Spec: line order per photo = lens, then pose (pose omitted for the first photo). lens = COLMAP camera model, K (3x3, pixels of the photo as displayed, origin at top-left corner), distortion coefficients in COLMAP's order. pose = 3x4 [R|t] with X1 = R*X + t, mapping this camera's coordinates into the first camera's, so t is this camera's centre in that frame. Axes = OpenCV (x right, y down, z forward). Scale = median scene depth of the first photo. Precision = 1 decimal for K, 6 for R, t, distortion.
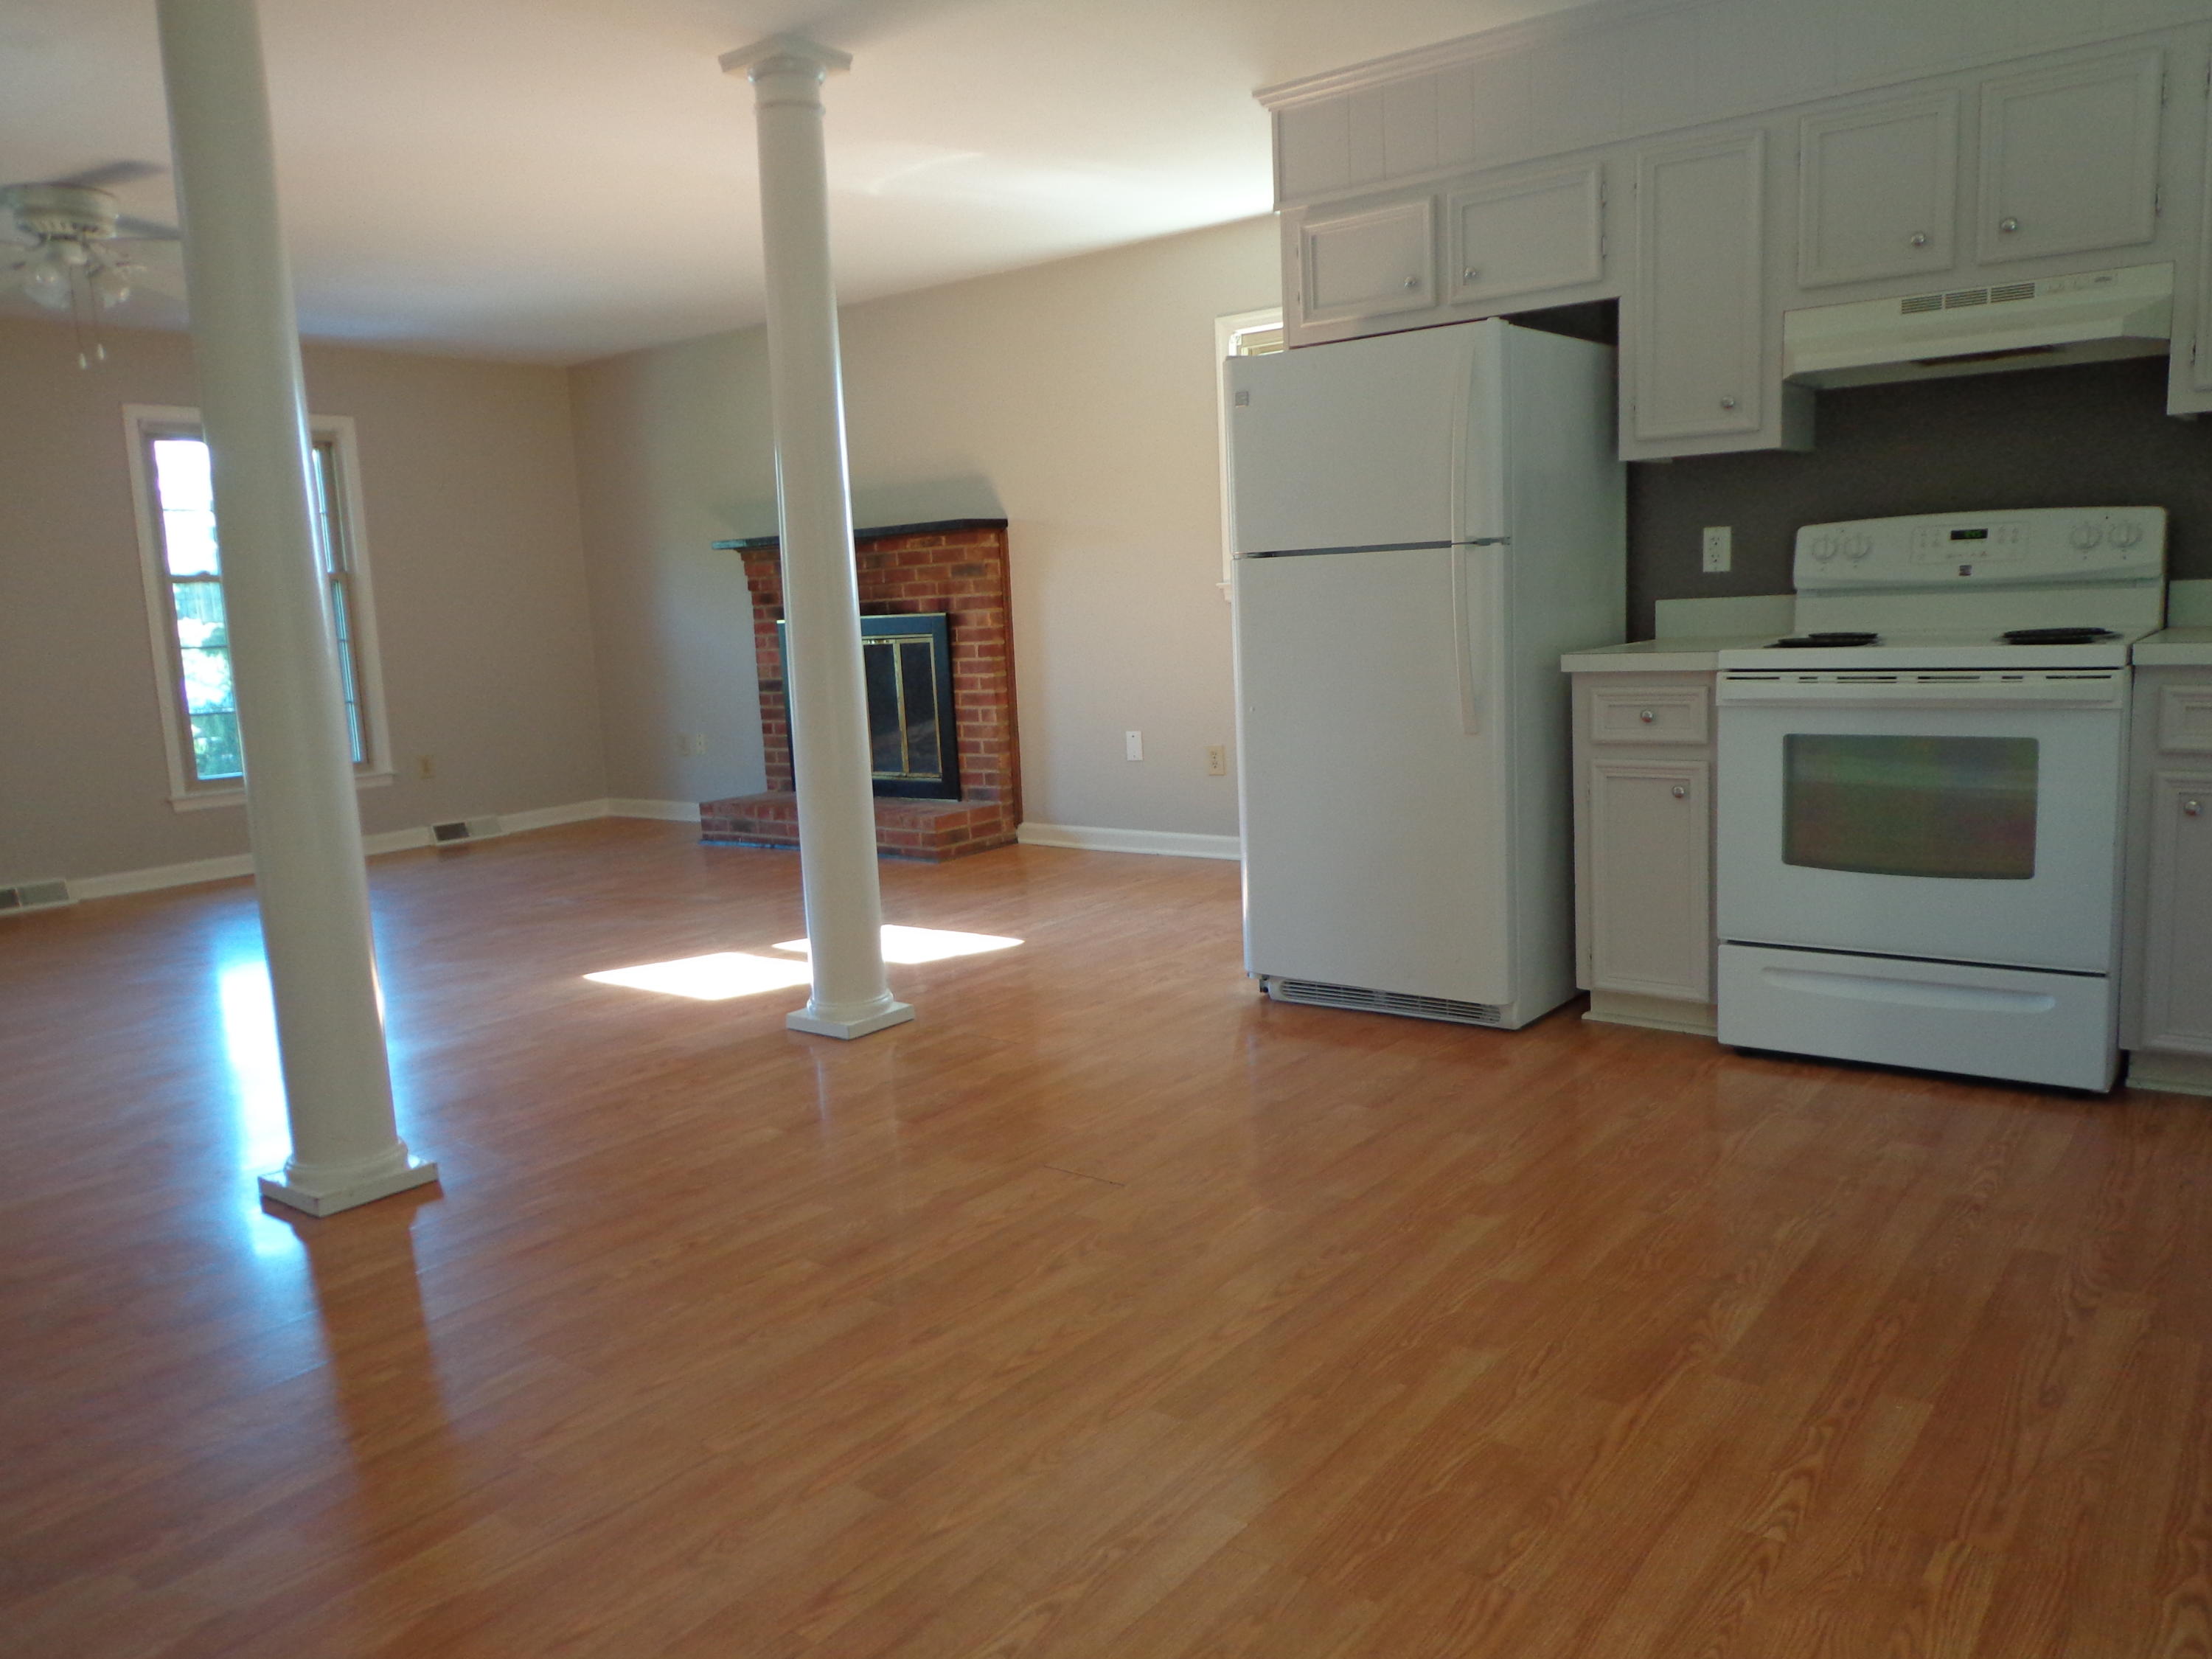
lens RADIAL K [[1628.6, 0, 1120.3], [0, 1628.6, 816.7], [0, 0, 1]] dist [-0.009246, 0.009059]
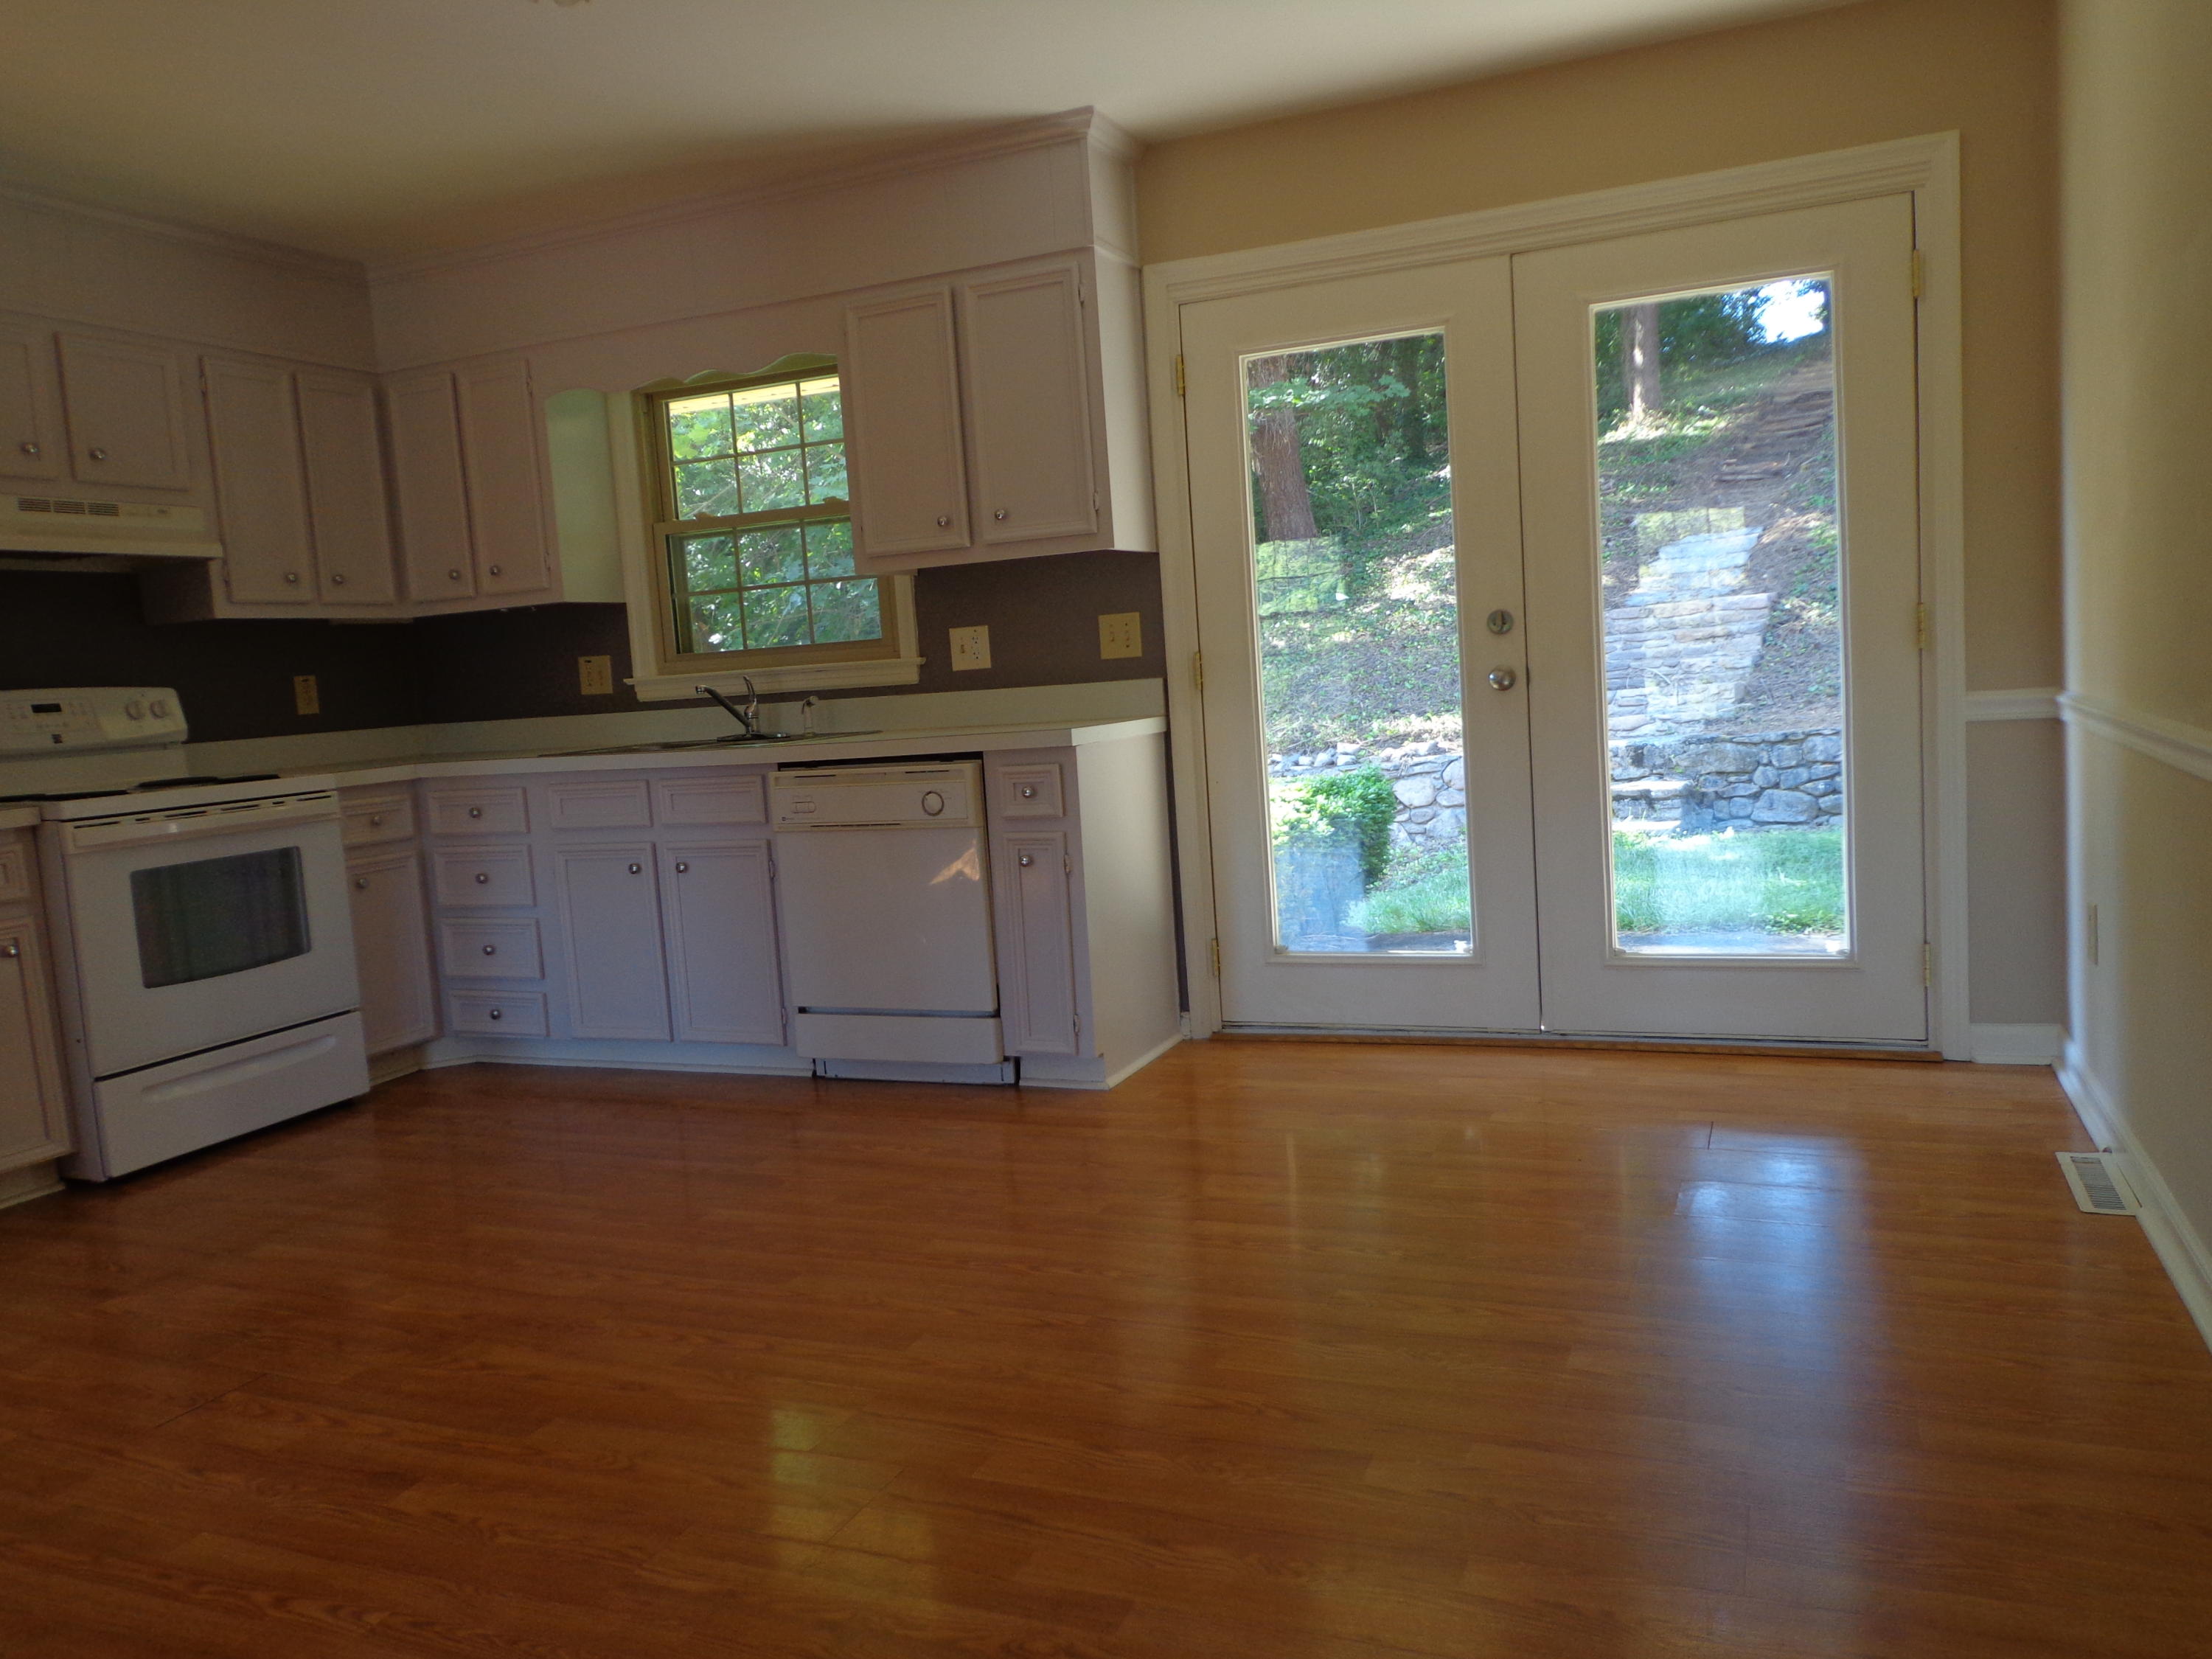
lens RADIAL K [[1628.6, 0, 1110.6], [0, 1628.6, 834.2], [0, 0, 1]] dist [-0.009246, 0.009059]
pose [[-0.248369, -0.037252, 0.967949, -0.792911], [0.212333, 0.972864, 0.091924, -0.033686], [-0.945107, 0.228358, -0.233719, 0.592170]]
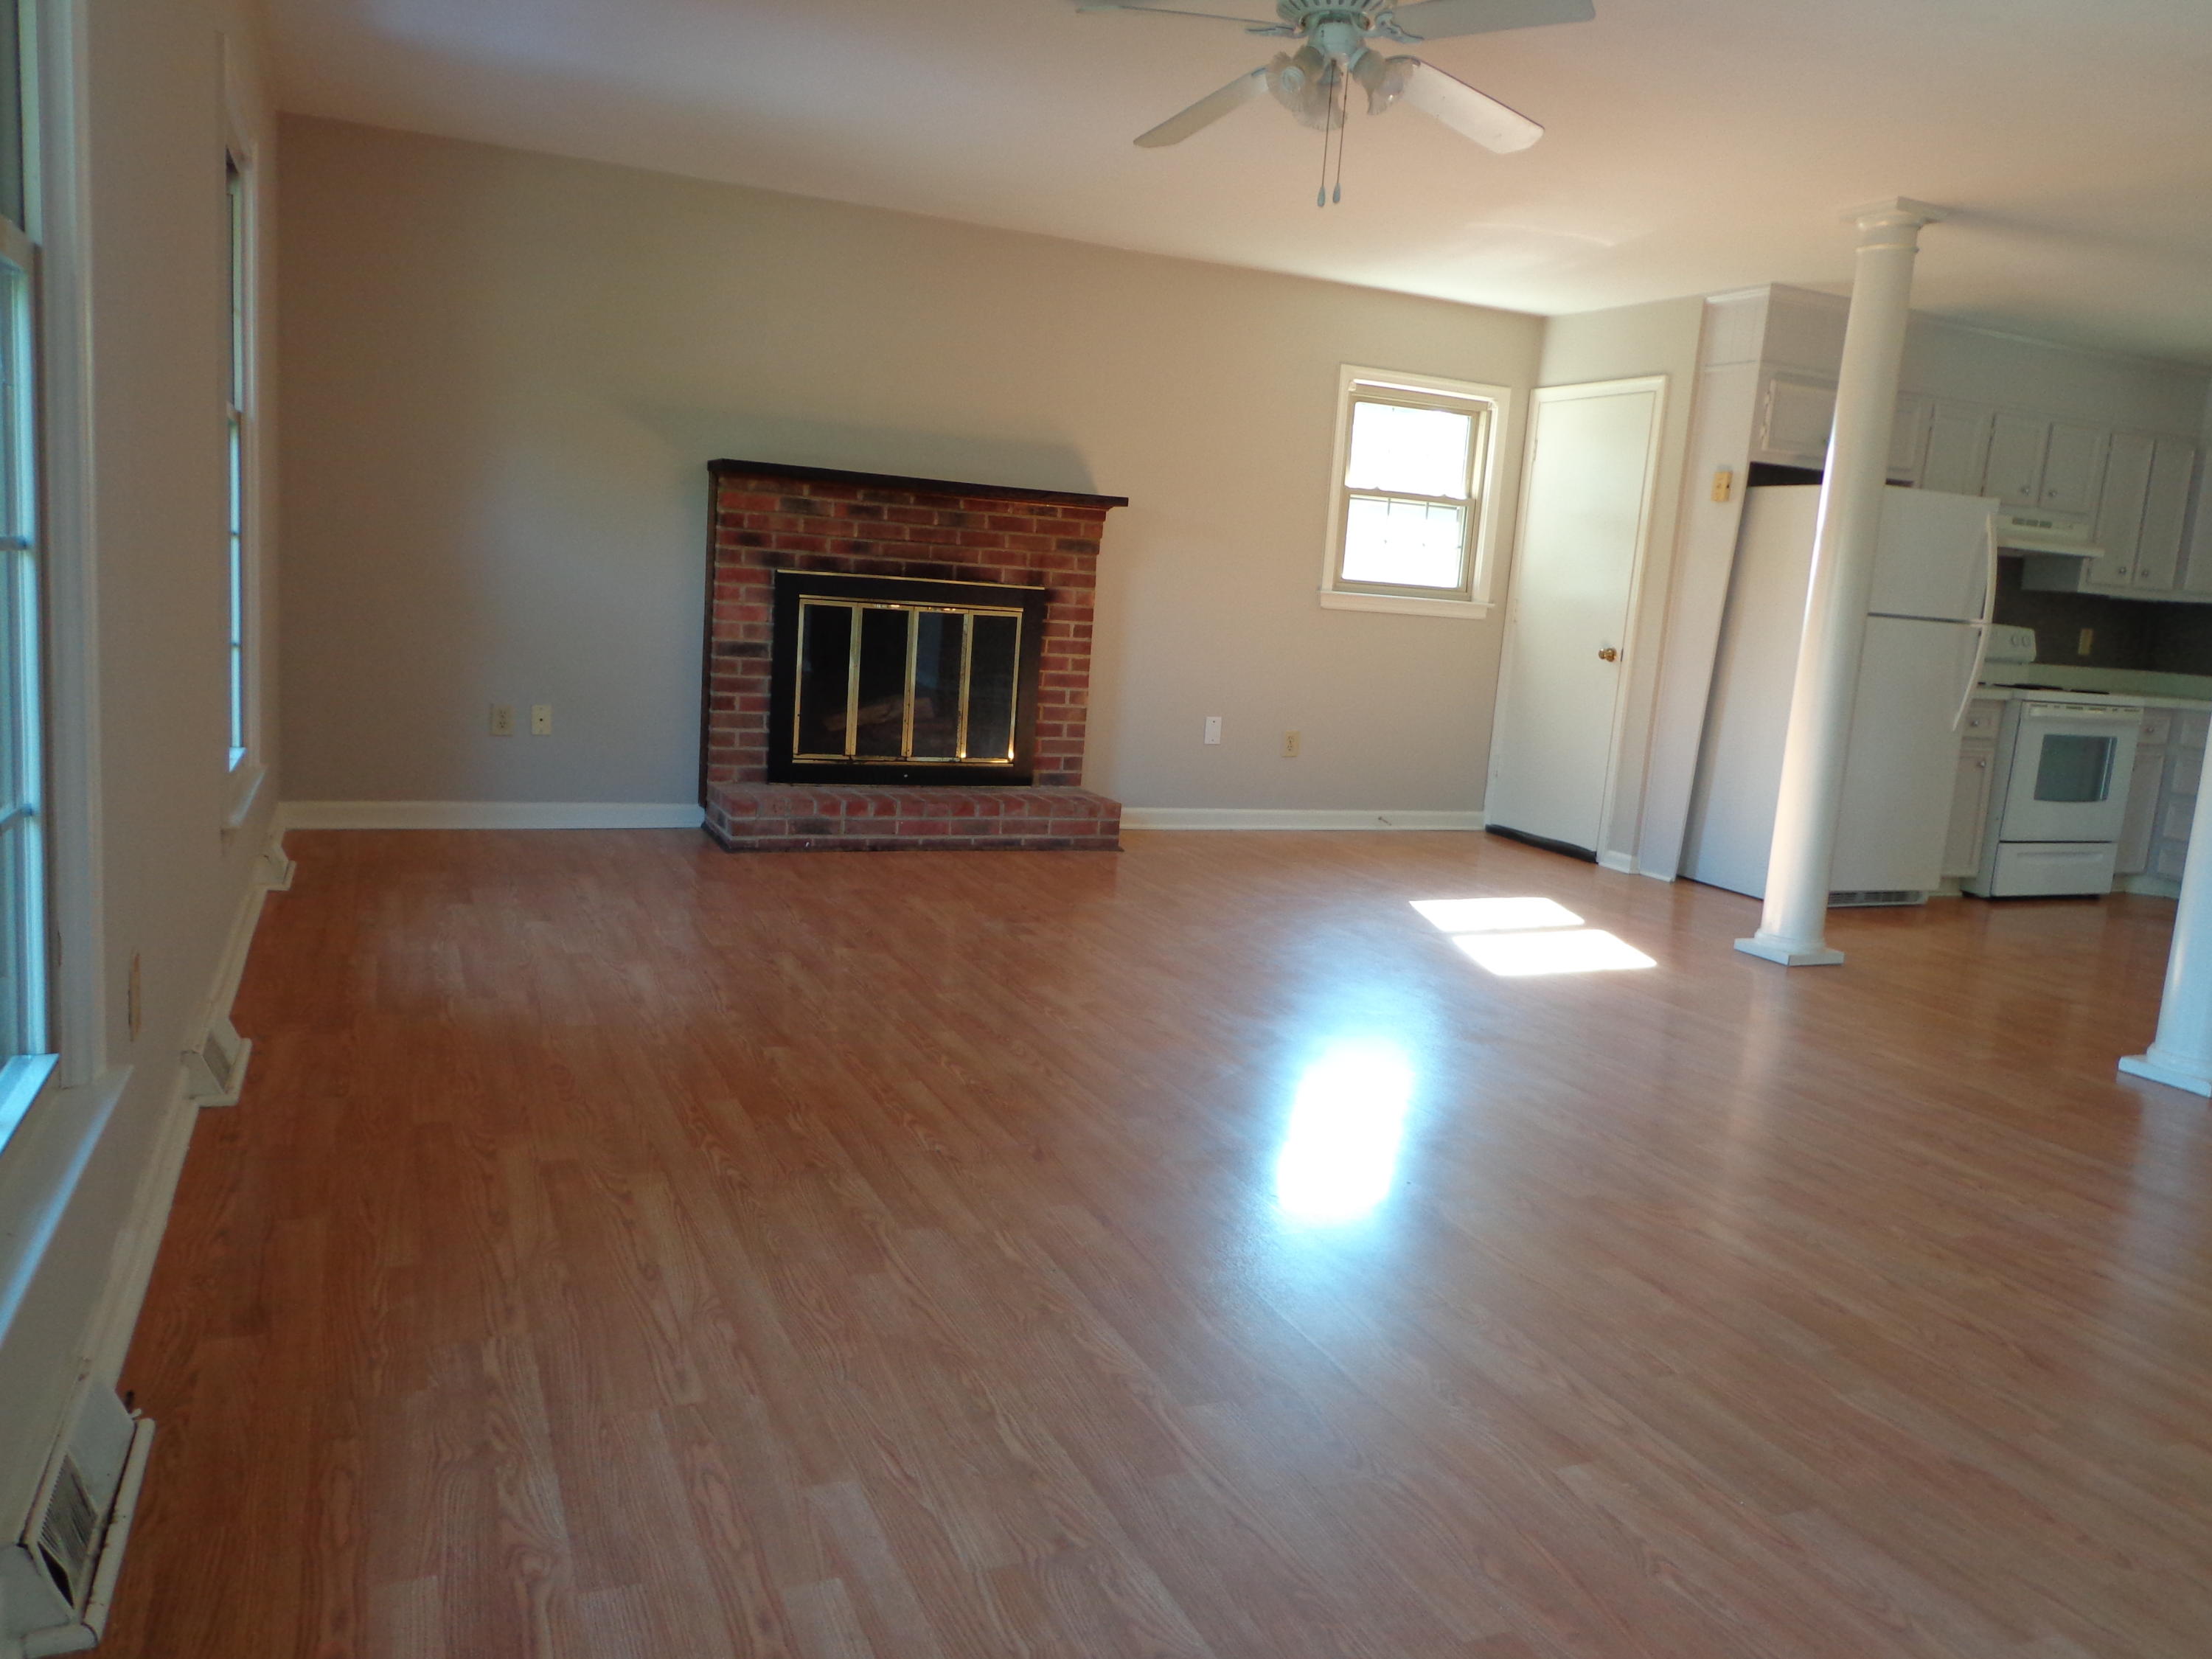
lens RADIAL K [[1628.6, 0, 1105.3], [0, 1628.6, 823.1], [0, 0, 1]] dist [-0.009246, 0.009059]
pose [[0.473577, -0.049962, 0.879334, -1.805652], [0.026735, 0.998745, 0.042348, -0.054526], [-0.880347, 0.003454, 0.474318, 1.019487]]
